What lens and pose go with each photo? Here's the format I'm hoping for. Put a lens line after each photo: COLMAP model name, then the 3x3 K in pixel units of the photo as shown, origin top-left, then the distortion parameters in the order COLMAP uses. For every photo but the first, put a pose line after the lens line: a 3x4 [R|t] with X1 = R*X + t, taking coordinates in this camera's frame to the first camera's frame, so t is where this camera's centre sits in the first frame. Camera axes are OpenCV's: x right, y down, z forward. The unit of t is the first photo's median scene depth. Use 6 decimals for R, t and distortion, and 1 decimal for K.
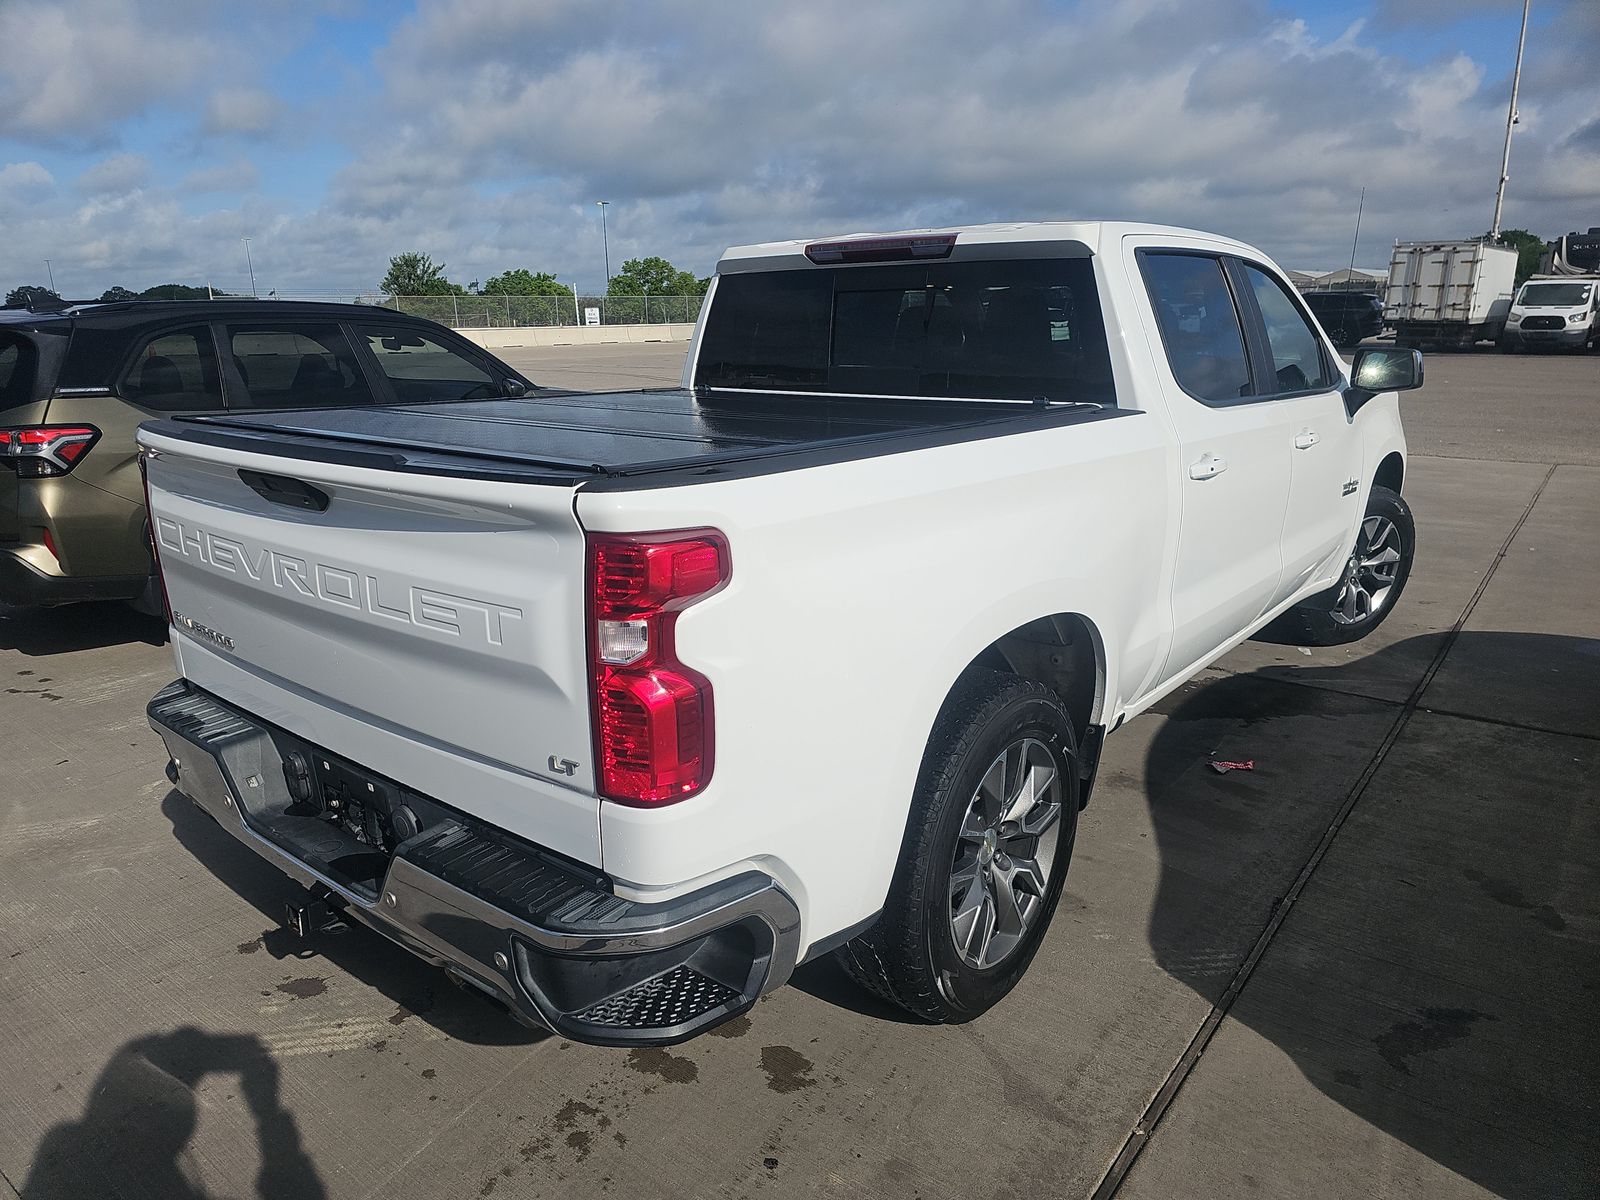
lens RADIAL K [[1062.9, 0, 800.0], [0, 1062.9, 600.0], [0, 0, 1]] dist [0.058677, -0.066764]
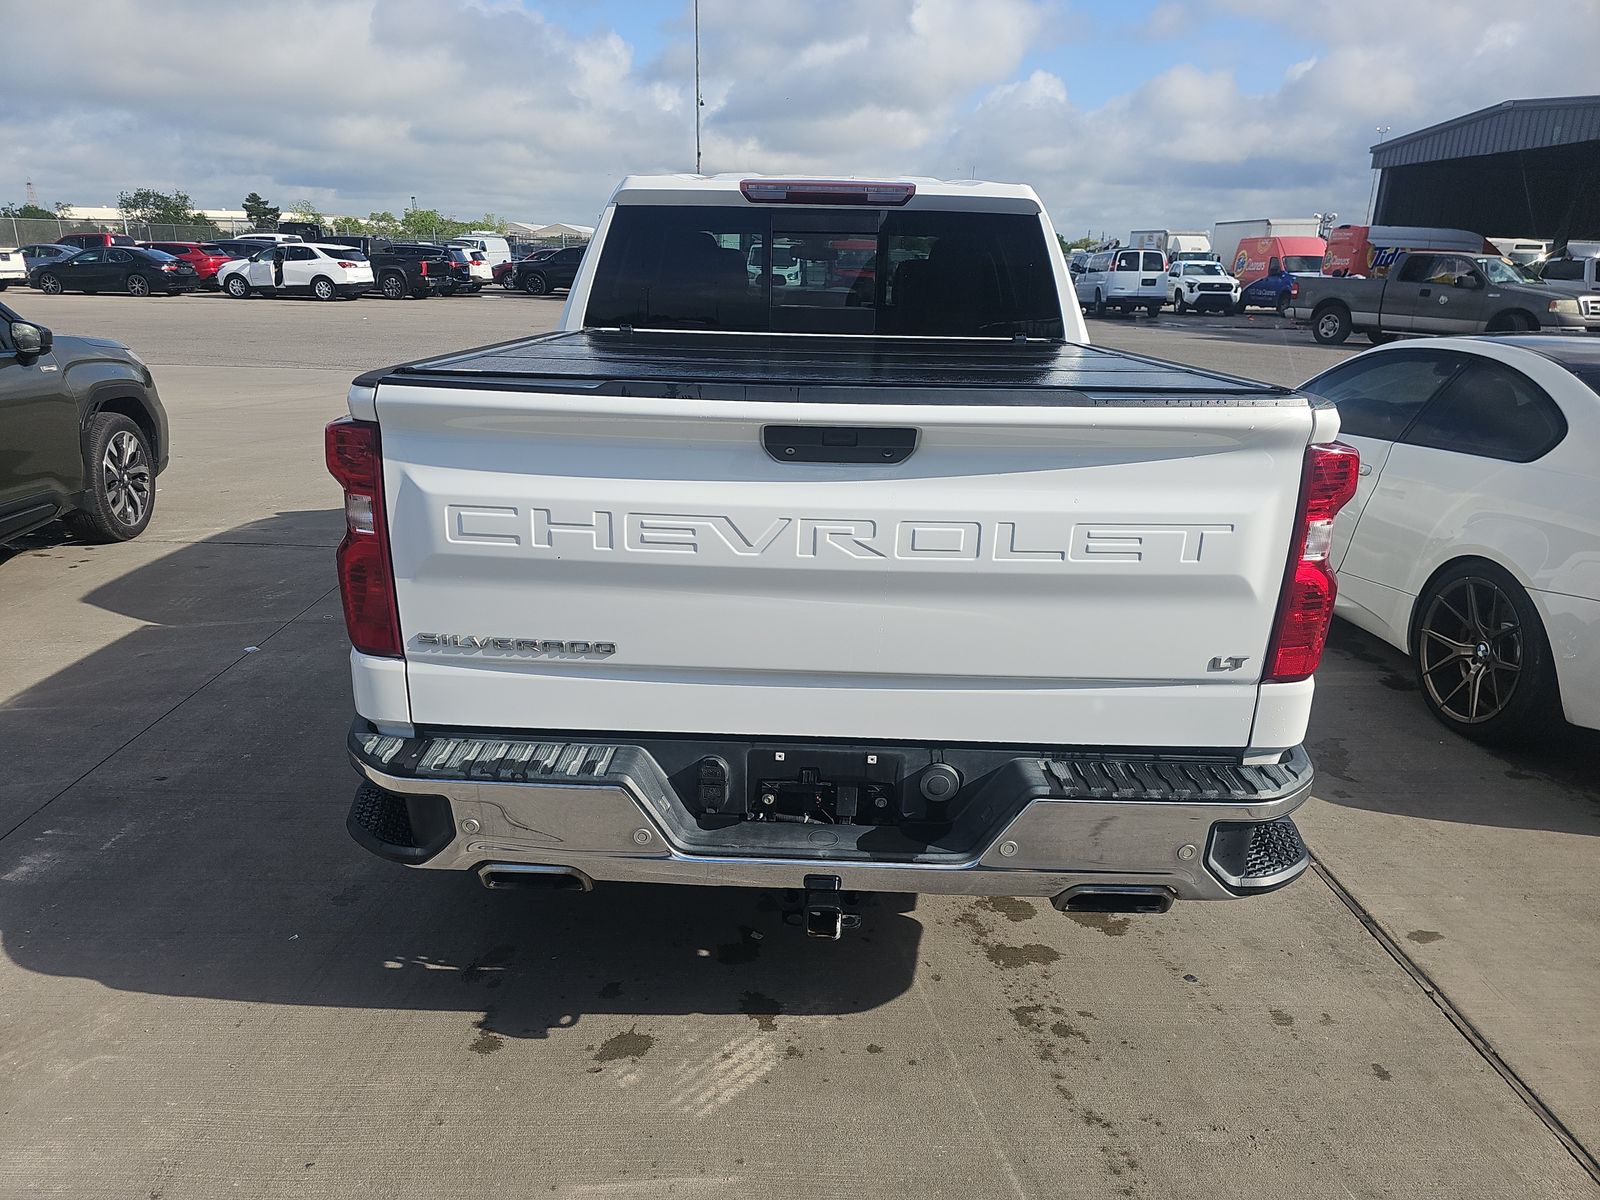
lens RADIAL K [[1054.8, 0, 790.1], [0, 1054.8, 605.8], [0, 0, 1]] dist [0.068008, -0.073129]
pose [[0.784042, -0.160420, 0.599620, -0.805816], [0.128295, 0.987048, 0.096316, -0.045667], [-0.607305, 0.001413, 0.794468, 0.255457]]
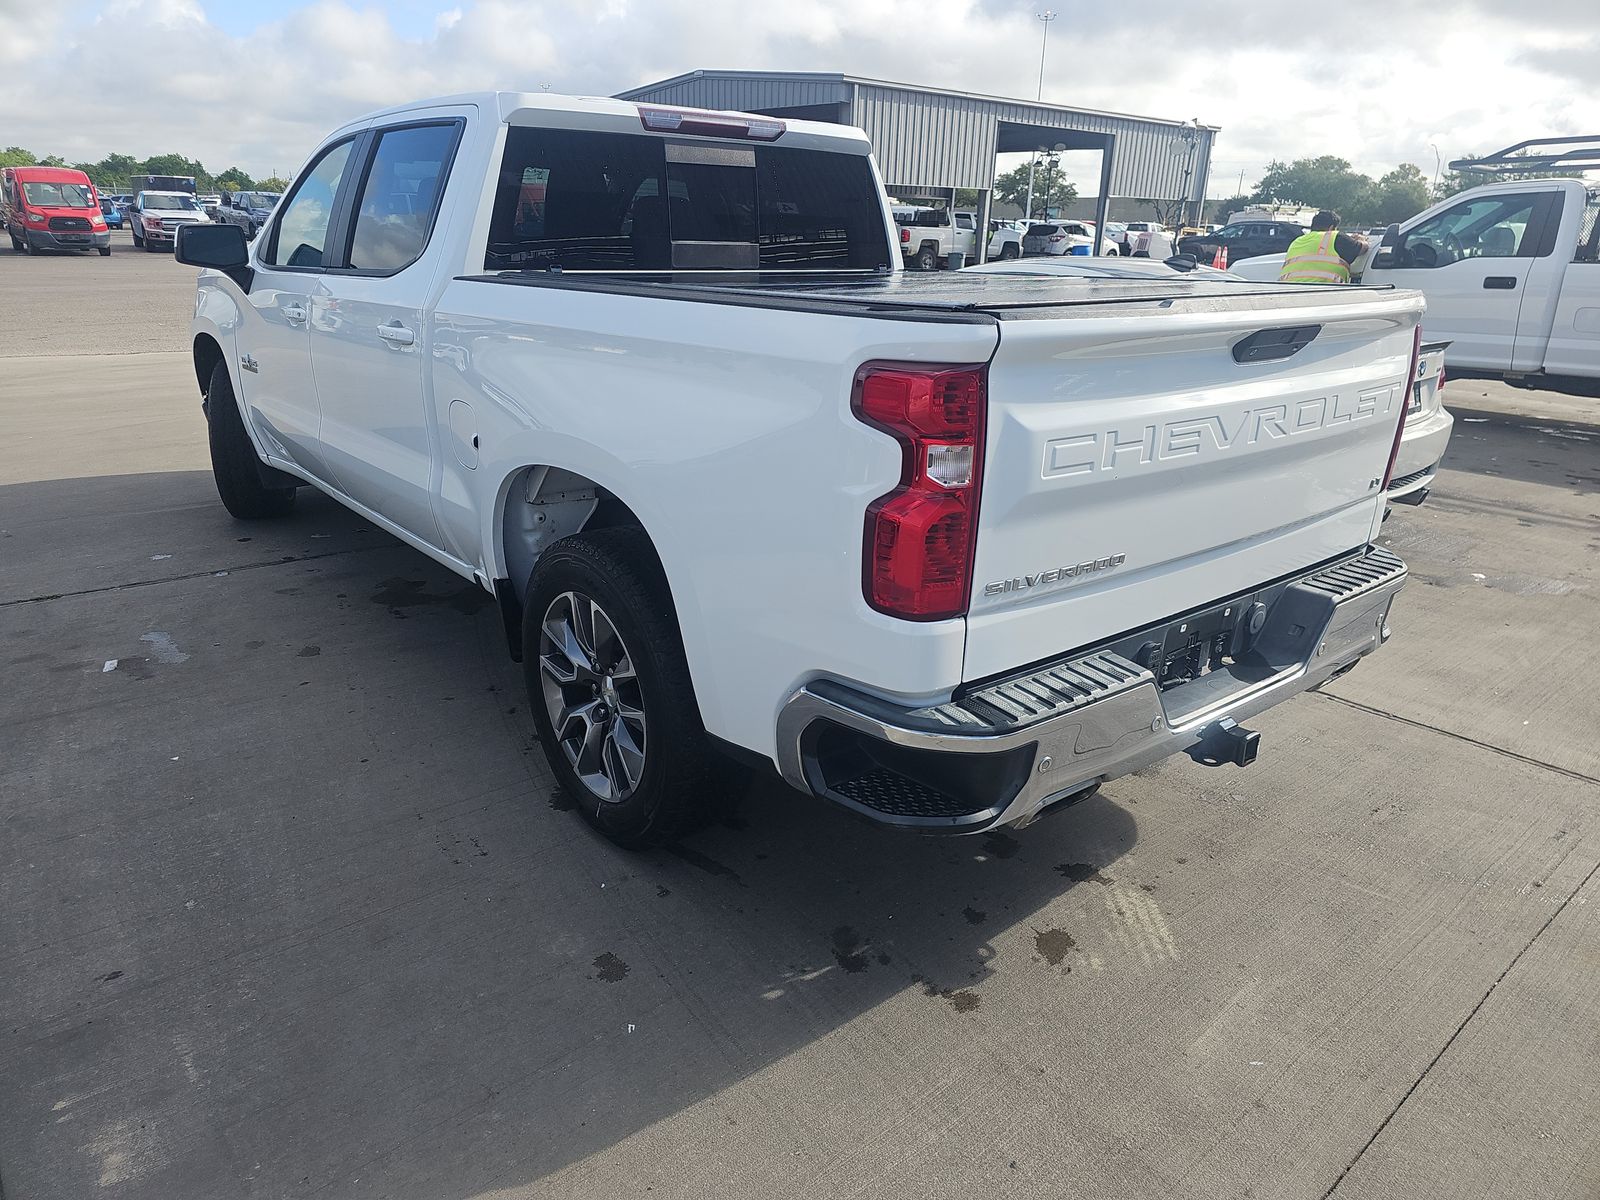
lens RADIAL K [[1045.3, 0, 805.3], [0, 1045.3, 580.6], [0, 0, 1]] dist [0.072170, -0.065733]
pose [[0.203968, -0.294869, 0.933514, -1.230114], [0.230011, 0.941302, 0.247073, -0.186968], [-0.951573, 0.164323, 0.259819, 0.918563]]
